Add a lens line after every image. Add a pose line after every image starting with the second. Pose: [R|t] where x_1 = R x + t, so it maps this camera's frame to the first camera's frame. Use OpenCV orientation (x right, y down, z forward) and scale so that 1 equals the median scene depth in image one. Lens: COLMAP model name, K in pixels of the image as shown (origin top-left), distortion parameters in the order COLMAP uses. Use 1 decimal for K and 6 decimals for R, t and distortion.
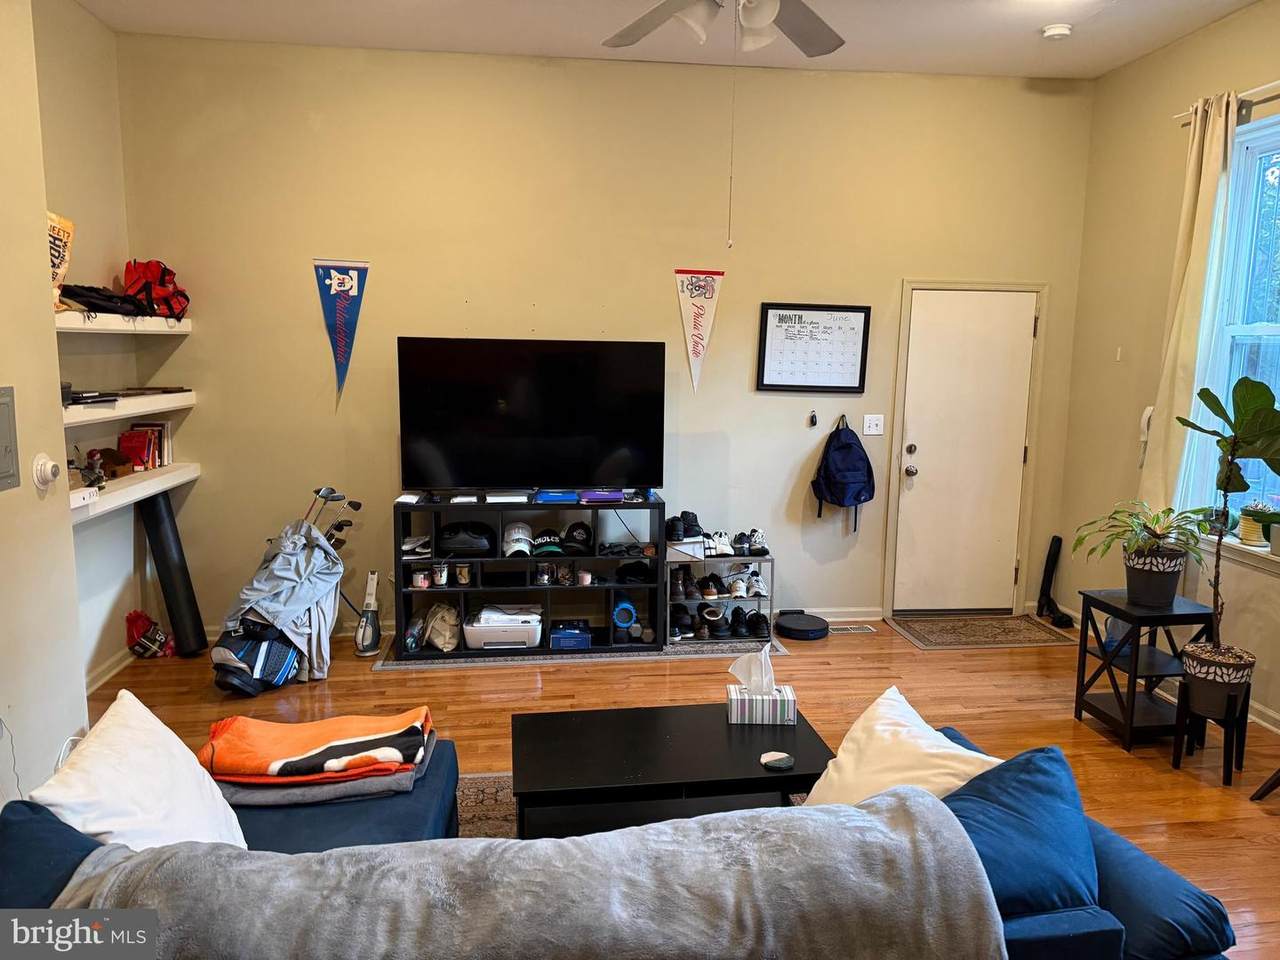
lens RADIAL K [[887.8, 0, 642.6], [0, 887.8, 455.4], [0, 0, 1]] dist [0.124629, -0.205740]
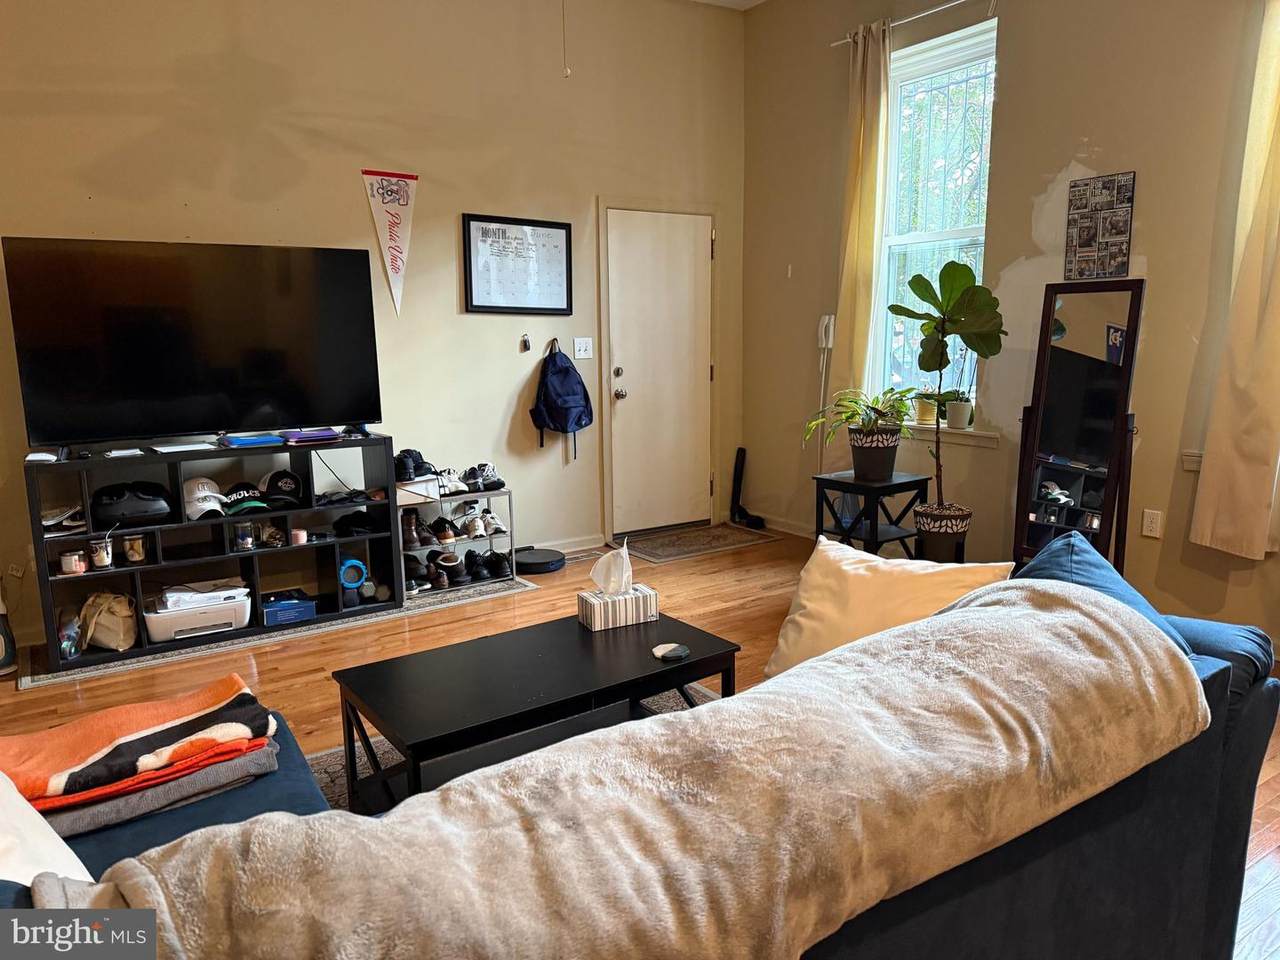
lens RADIAL K [[892.2, 0, 640.0], [0, 892.2, 480.0], [0, 0, 1]] dist [0.078602, -0.130541]
pose [[0.890972, -0.099807, 0.442953, -0.147656], [0.079884, 0.994782, 0.063464, 0.057991], [-0.446976, -0.021159, 0.894296, 0.111493]]
